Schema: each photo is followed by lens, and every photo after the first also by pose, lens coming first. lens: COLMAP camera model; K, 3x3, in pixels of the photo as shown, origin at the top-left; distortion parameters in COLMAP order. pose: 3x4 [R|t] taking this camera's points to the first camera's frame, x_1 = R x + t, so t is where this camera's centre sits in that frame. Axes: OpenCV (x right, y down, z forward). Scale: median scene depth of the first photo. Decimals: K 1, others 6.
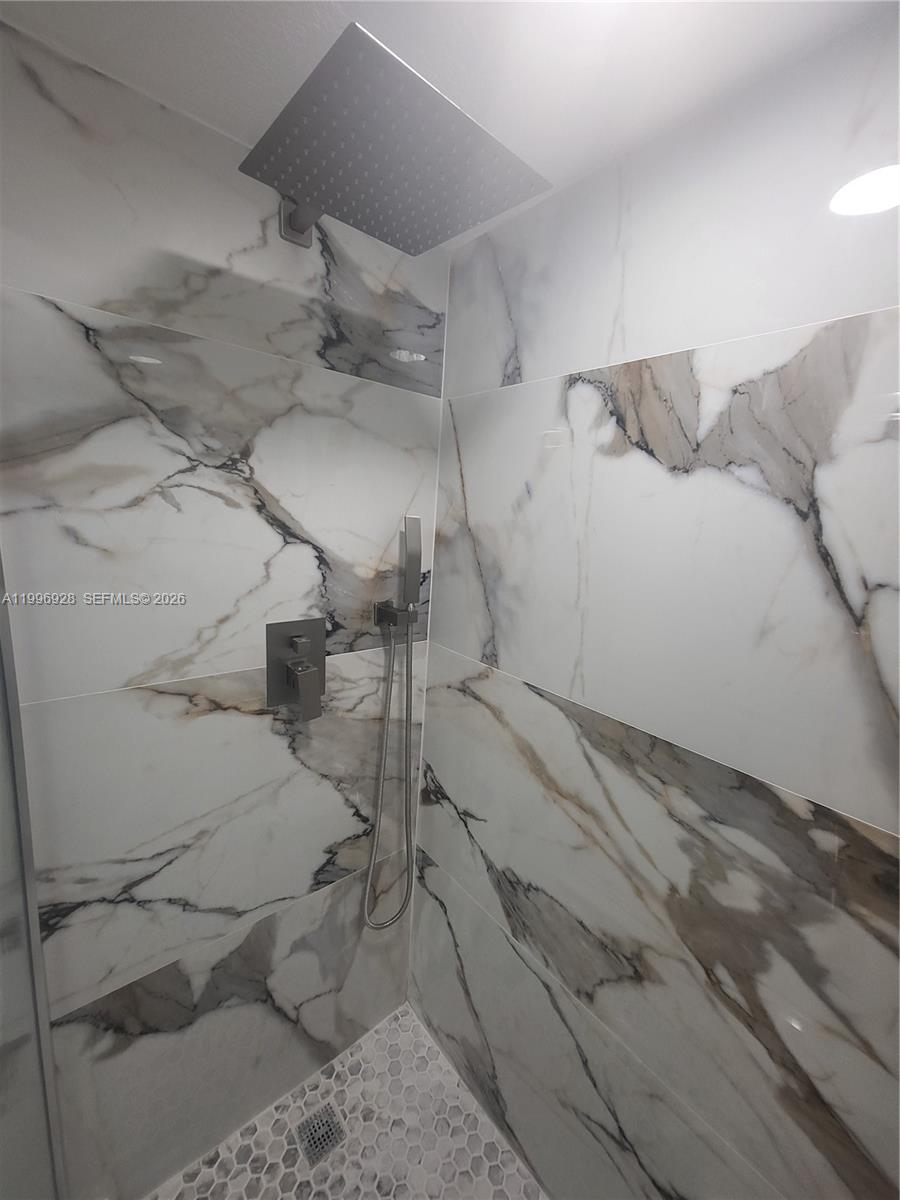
lens RADIAL K [[473.2, 0, 451.9], [0, 473.2, 599.3], [0, 0, 1]] dist [0.002143, -0.000852]
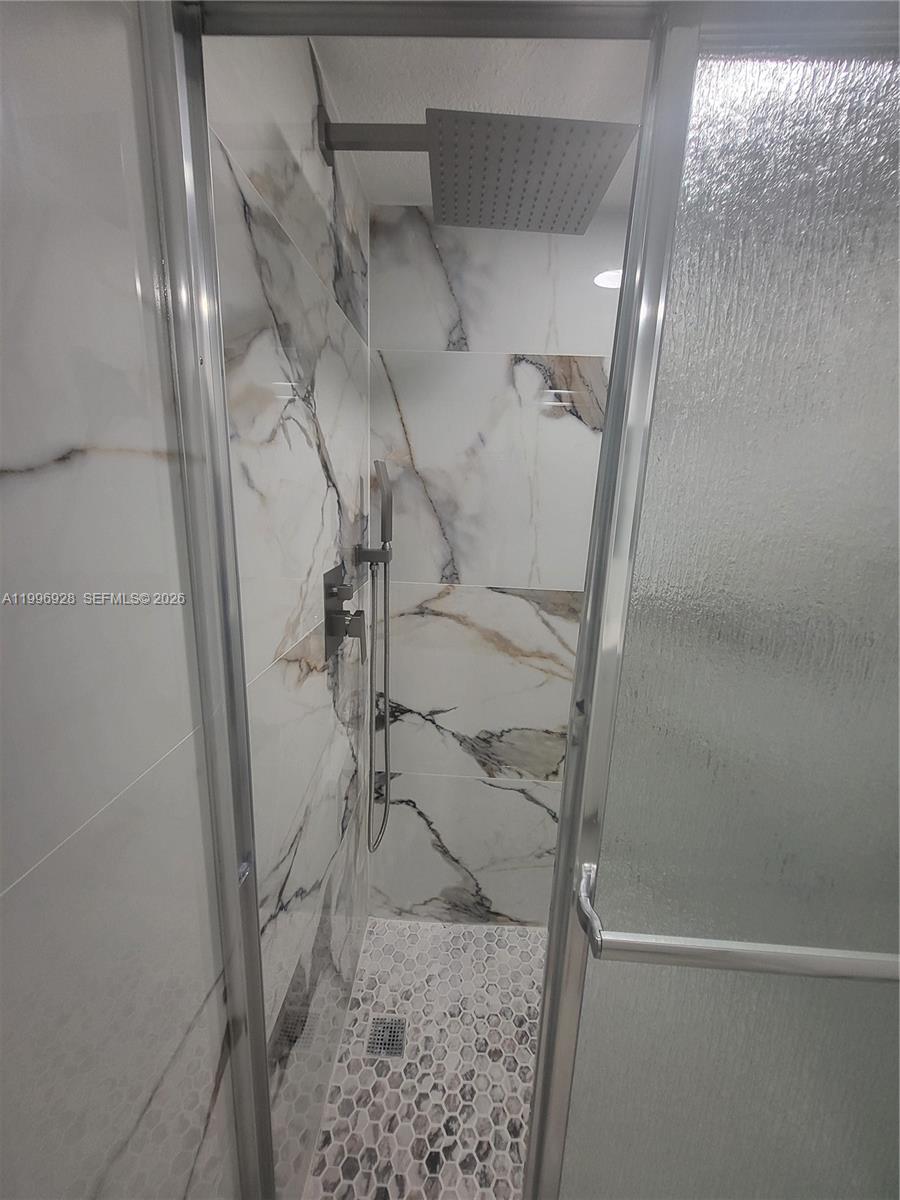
lens RADIAL K [[473.2, 0, 448.0], [0, 473.2, 598.4], [0, 0, 1]] dist [0.002143, -0.000852]
pose [[0.677185, -0.201279, 0.707748, -0.822658], [0.142332, 0.979524, 0.142385, 0.000364], [-0.721915, 0.004314, 0.691968, 0.150573]]
